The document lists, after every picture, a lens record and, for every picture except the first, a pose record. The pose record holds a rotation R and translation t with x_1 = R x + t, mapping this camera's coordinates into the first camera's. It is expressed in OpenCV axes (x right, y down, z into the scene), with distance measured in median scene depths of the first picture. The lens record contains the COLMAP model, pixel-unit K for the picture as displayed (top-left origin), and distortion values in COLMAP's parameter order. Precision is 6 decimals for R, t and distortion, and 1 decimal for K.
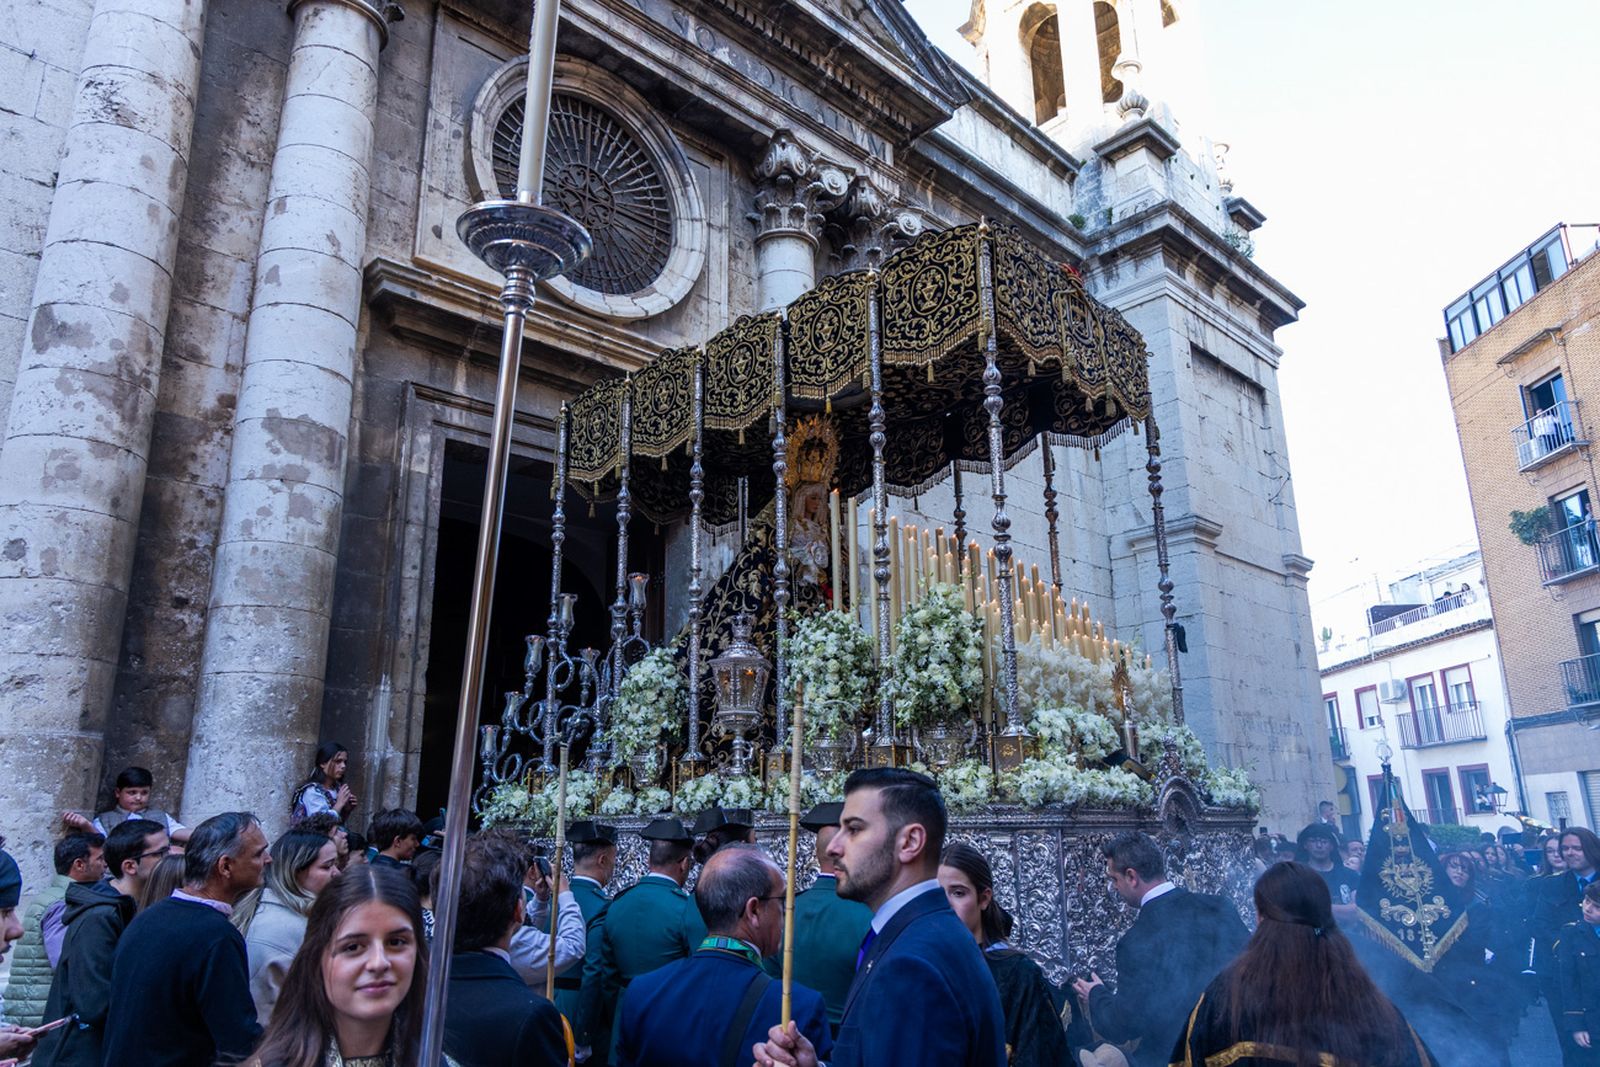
lens RADIAL K [[1071.3, 0, 807.7], [0, 1071.3, 534.8], [0, 0, 1]] dist [0.010565, -0.002525]
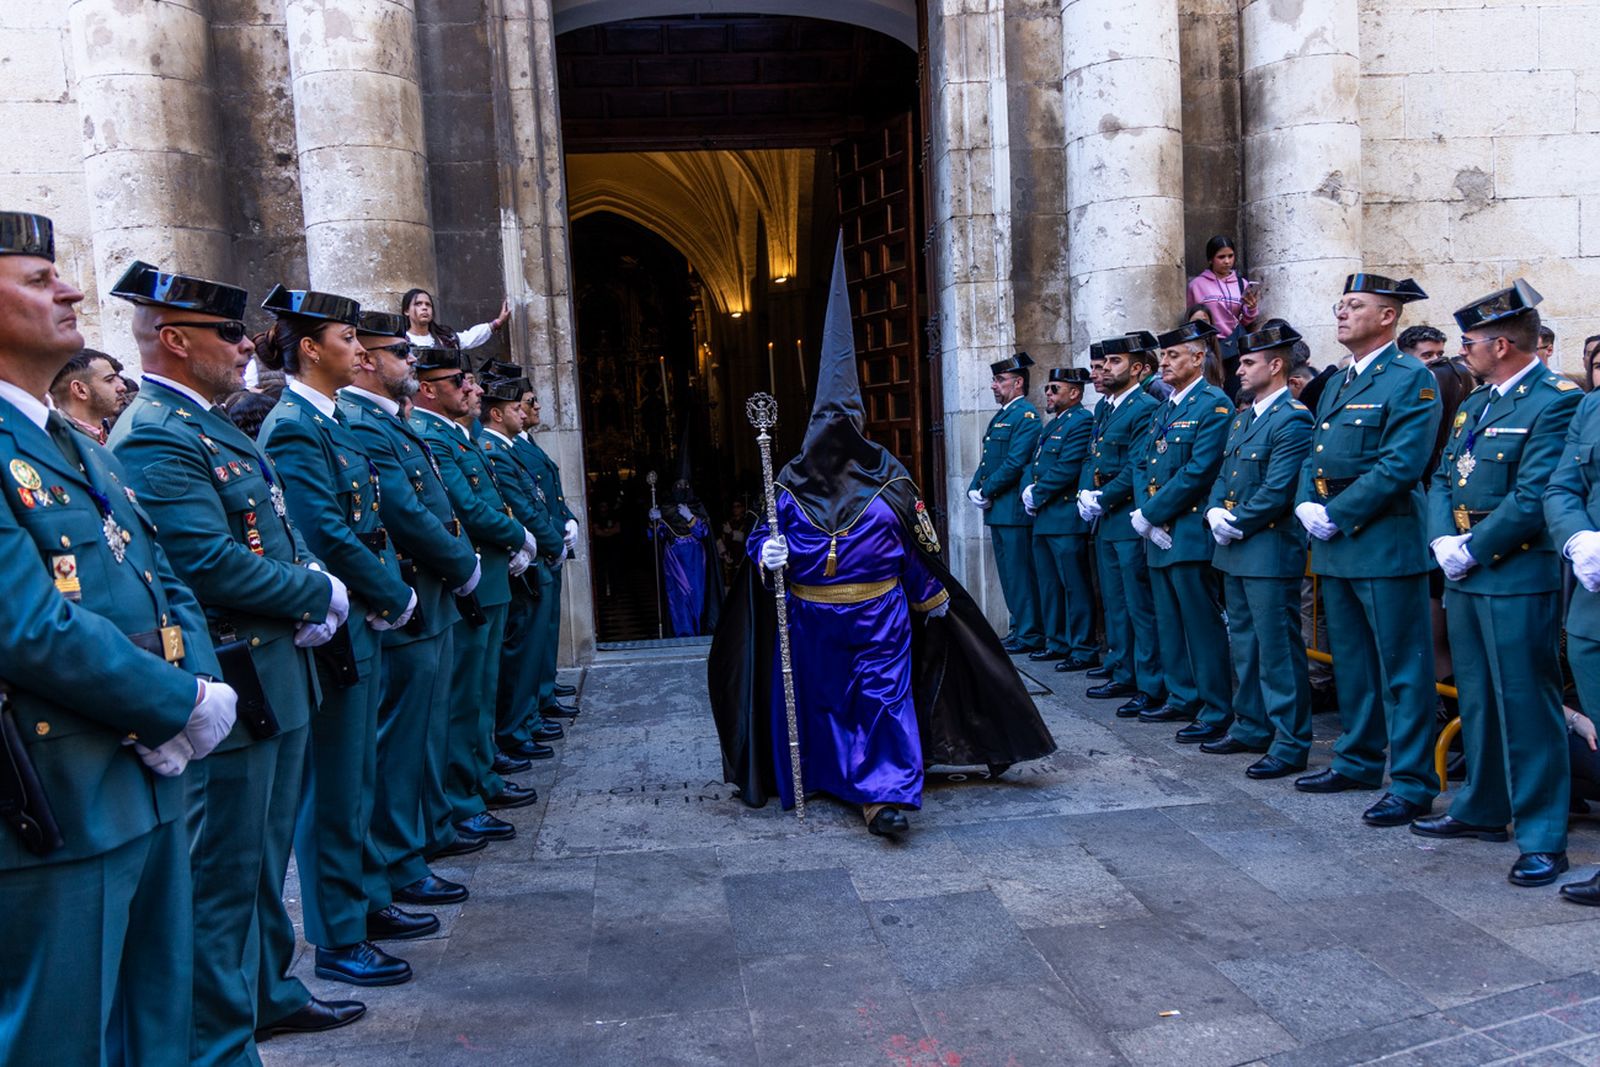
lens RADIAL K [[1202.3, 0, 802.9], [0, 1202.3, 538.1], [0, 0, 1]] dist [0.003657, 0.001684]
pose [[0.795266, 0.023460, -0.605807, 0.287585], [0.202596, 0.931522, 0.302029, 0.096422], [0.571408, -0.362927, 0.736055, 0.232897]]
